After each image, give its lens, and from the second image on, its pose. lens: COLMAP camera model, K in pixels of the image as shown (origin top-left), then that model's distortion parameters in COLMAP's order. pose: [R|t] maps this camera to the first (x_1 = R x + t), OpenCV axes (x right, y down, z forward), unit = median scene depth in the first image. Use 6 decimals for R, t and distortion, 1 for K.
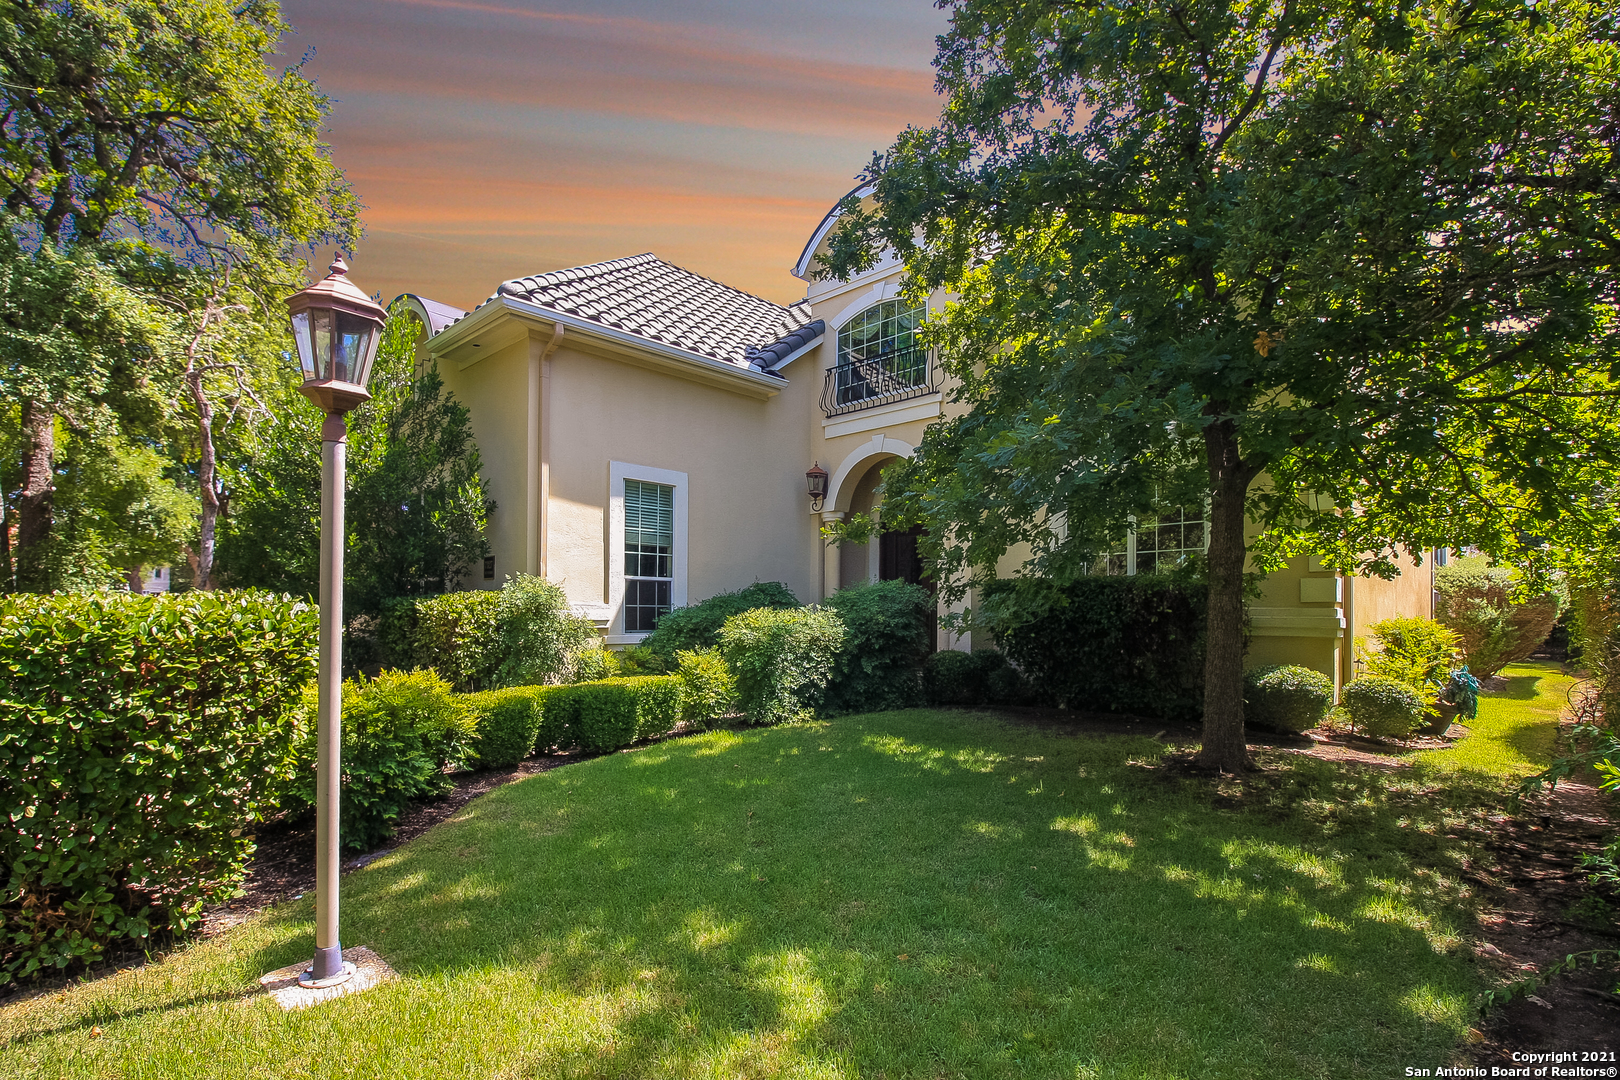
lens RADIAL K [[785.7, 0, 811.4], [0, 785.7, 579.2], [0, 0, 1]] dist [0.001149, -0.017319]
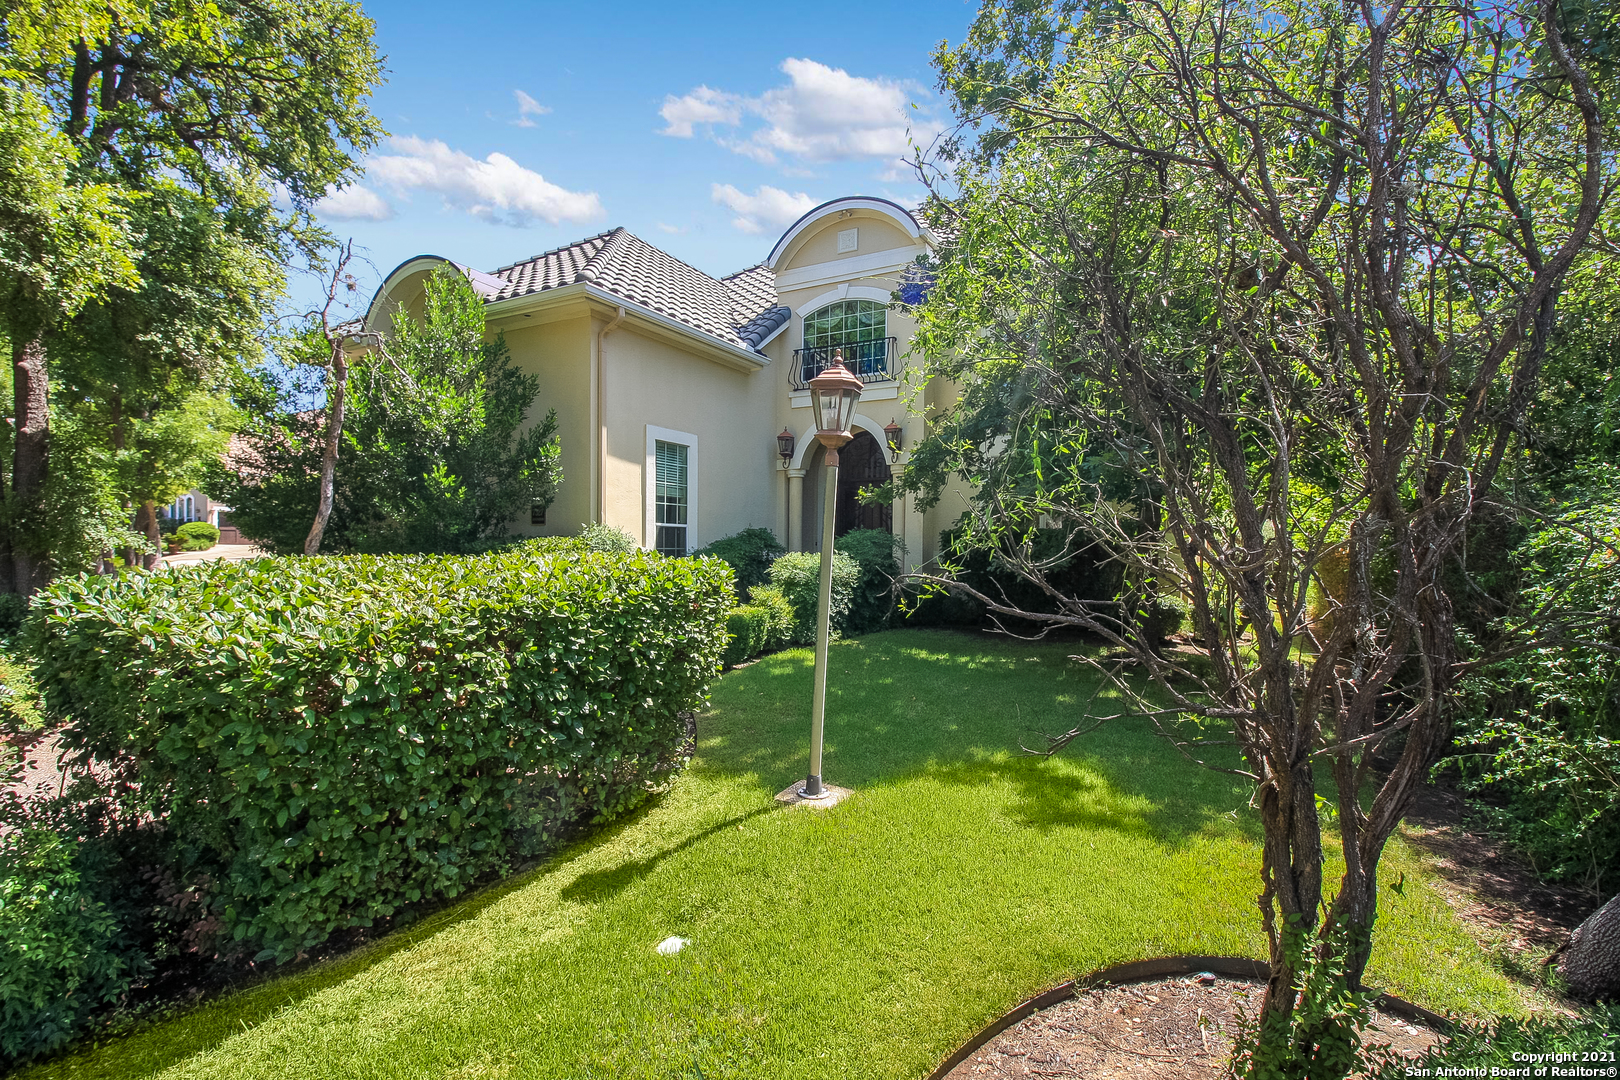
lens RADIAL K [[764.4, 0, 810.0], [0, 764.4, 515.8], [0, 0, 1]] dist [0.000304, -0.015569]
pose [[0.963014, 0.013673, 0.269106, -0.320730], [-0.014327, 0.999897, 0.000467, -0.019021], [-0.269072, -0.004306, 0.963110, -0.153276]]
